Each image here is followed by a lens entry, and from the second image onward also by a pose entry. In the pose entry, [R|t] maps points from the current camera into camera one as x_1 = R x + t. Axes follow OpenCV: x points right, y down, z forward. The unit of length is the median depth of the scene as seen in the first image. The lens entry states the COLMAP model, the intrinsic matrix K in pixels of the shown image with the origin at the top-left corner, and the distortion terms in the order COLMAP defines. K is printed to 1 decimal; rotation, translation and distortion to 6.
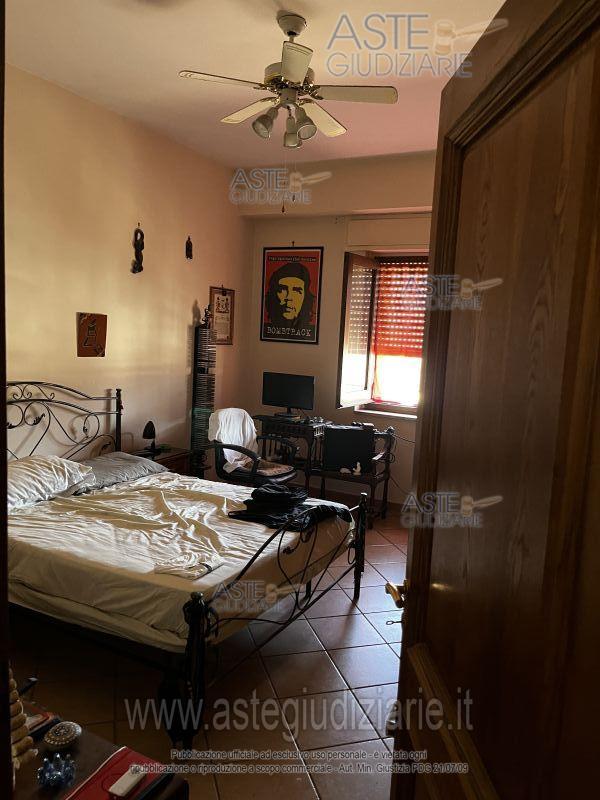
lens RADIAL K [[599.5, 0, 300.0], [0, 599.5, 400.0], [0, 0, 1]] dist [0.078697, -0.103221]
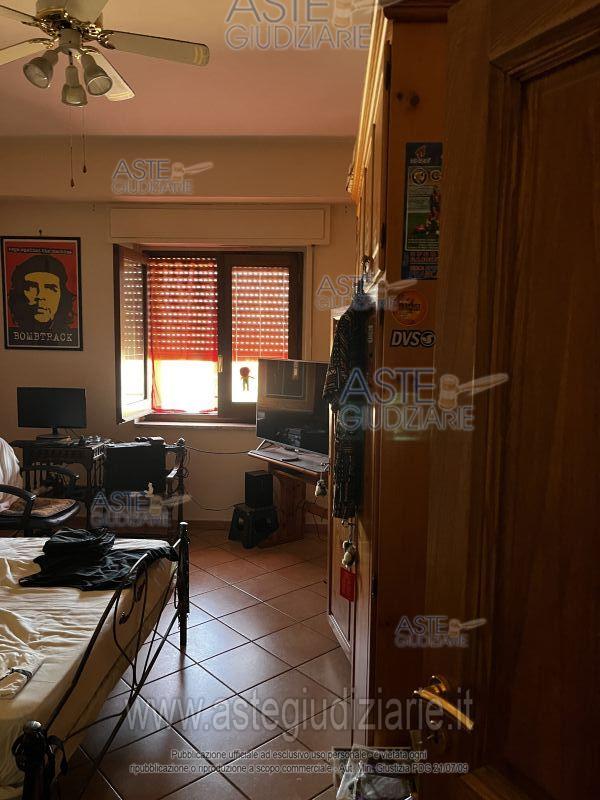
lens RADIAL K [[607.6, 0, 300.0], [0, 607.6, 400.0], [0, 0, 1]] dist [0.058511, -0.092383]
pose [[0.909624, -0.079058, 0.407841, -0.054777], [0.079300, 0.996717, 0.016342, -0.013594], [-0.407794, 0.017476, 0.912907, 0.086162]]
